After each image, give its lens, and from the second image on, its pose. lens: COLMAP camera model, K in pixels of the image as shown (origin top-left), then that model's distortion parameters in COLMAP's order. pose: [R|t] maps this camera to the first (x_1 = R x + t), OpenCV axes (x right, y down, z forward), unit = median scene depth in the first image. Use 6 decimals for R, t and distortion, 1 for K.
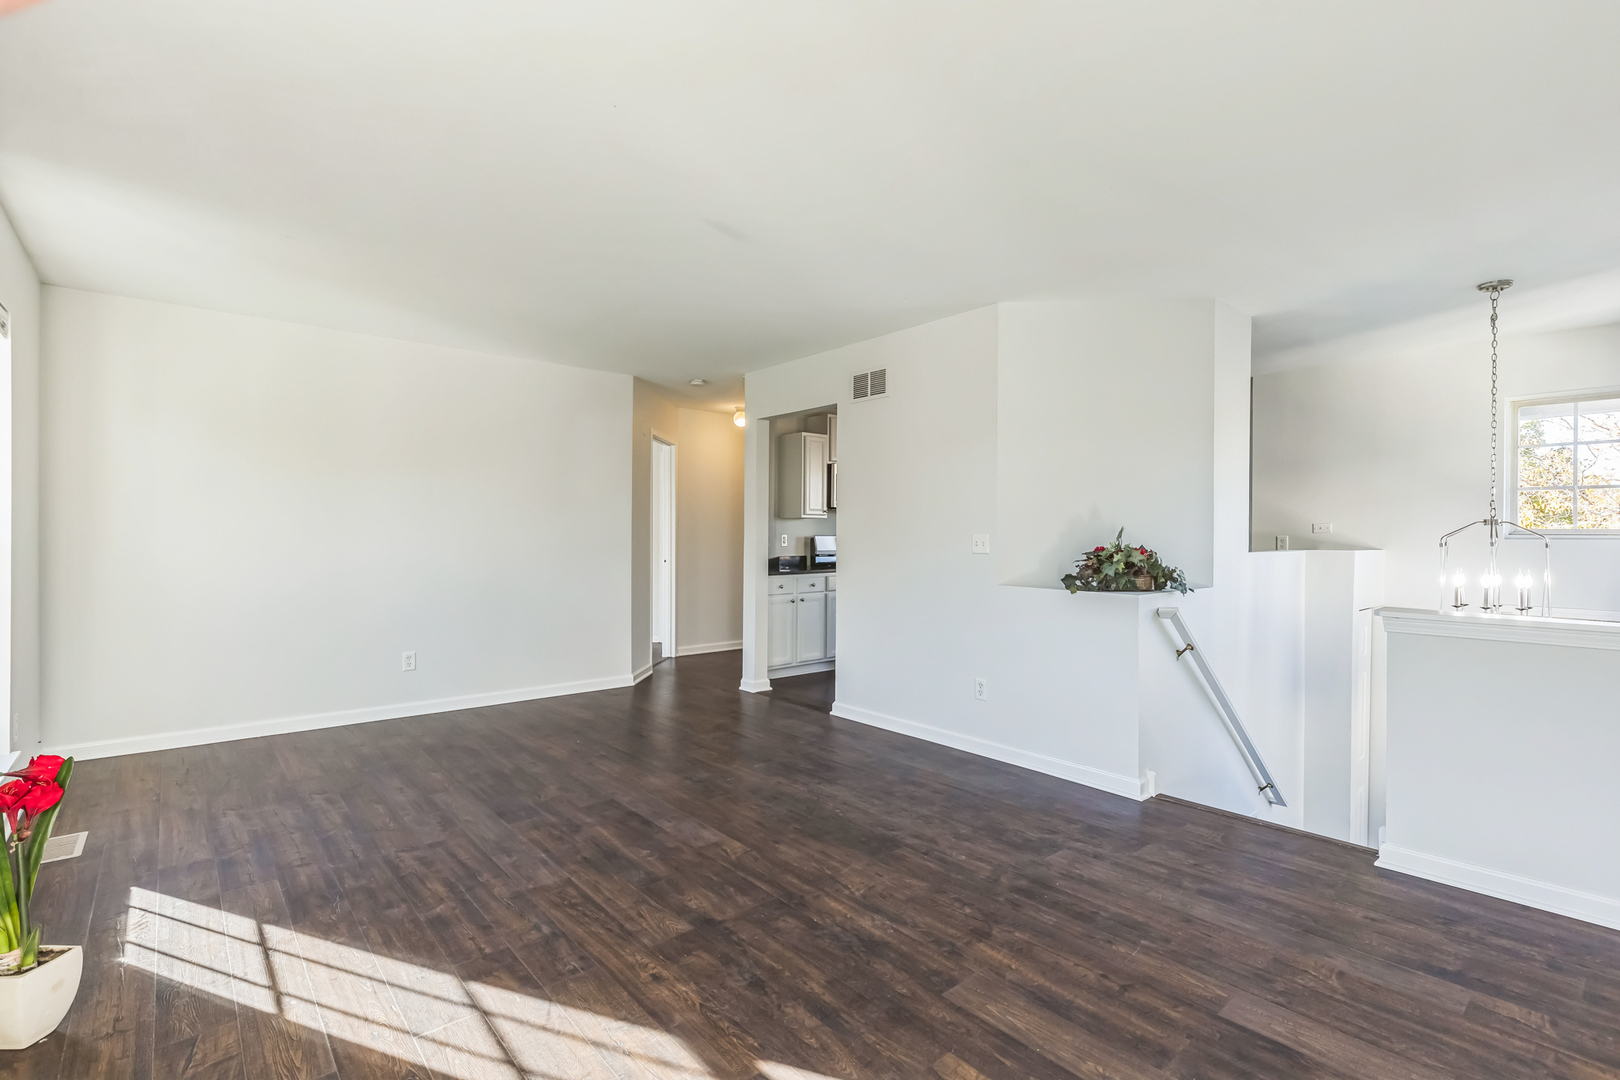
lens RADIAL K [[779.3, 0, 808.4], [0, 779.3, 538.5], [0, 0, 1]] dist [0.001021, 0.000056]
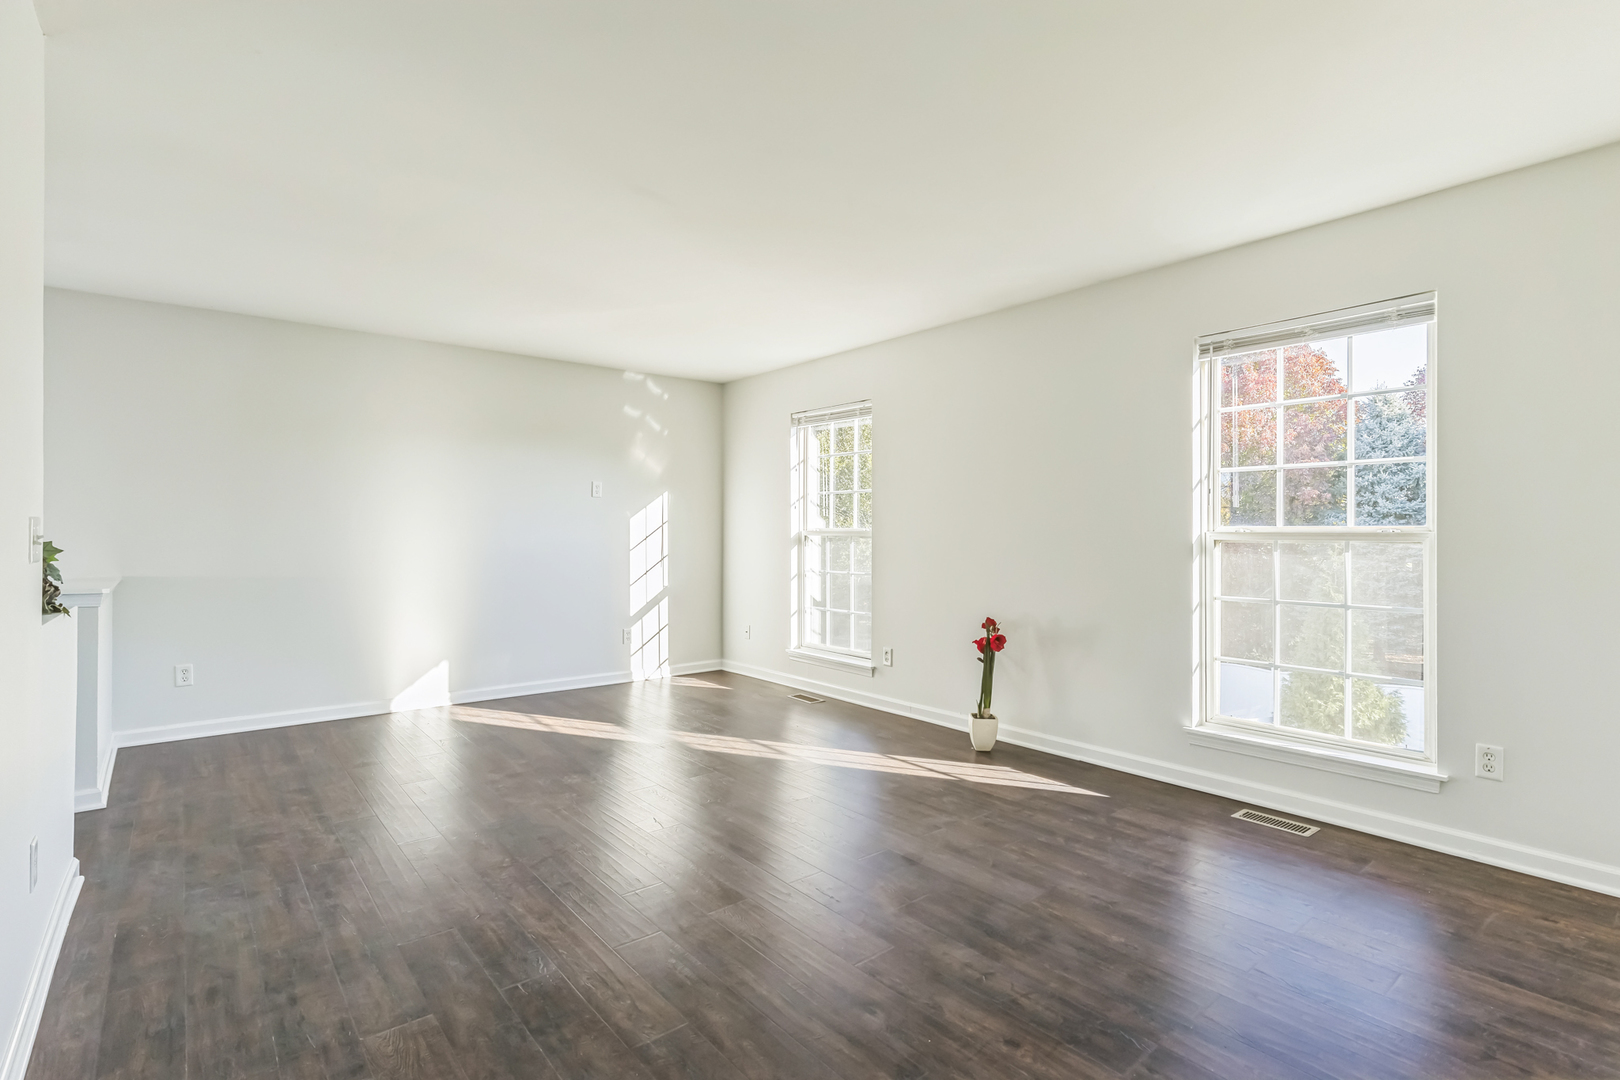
lens RADIAL K [[779.3, 0, 811.6], [0, 779.3, 536.1], [0, 0, 1]] dist [0.001021, 0.000056]
pose [[-0.999846, -0.005392, 0.016719, -0.316469], [-0.005291, 0.999968, 0.006048, -0.001105], [-0.016751, 0.005958, -0.999842, 1.944236]]
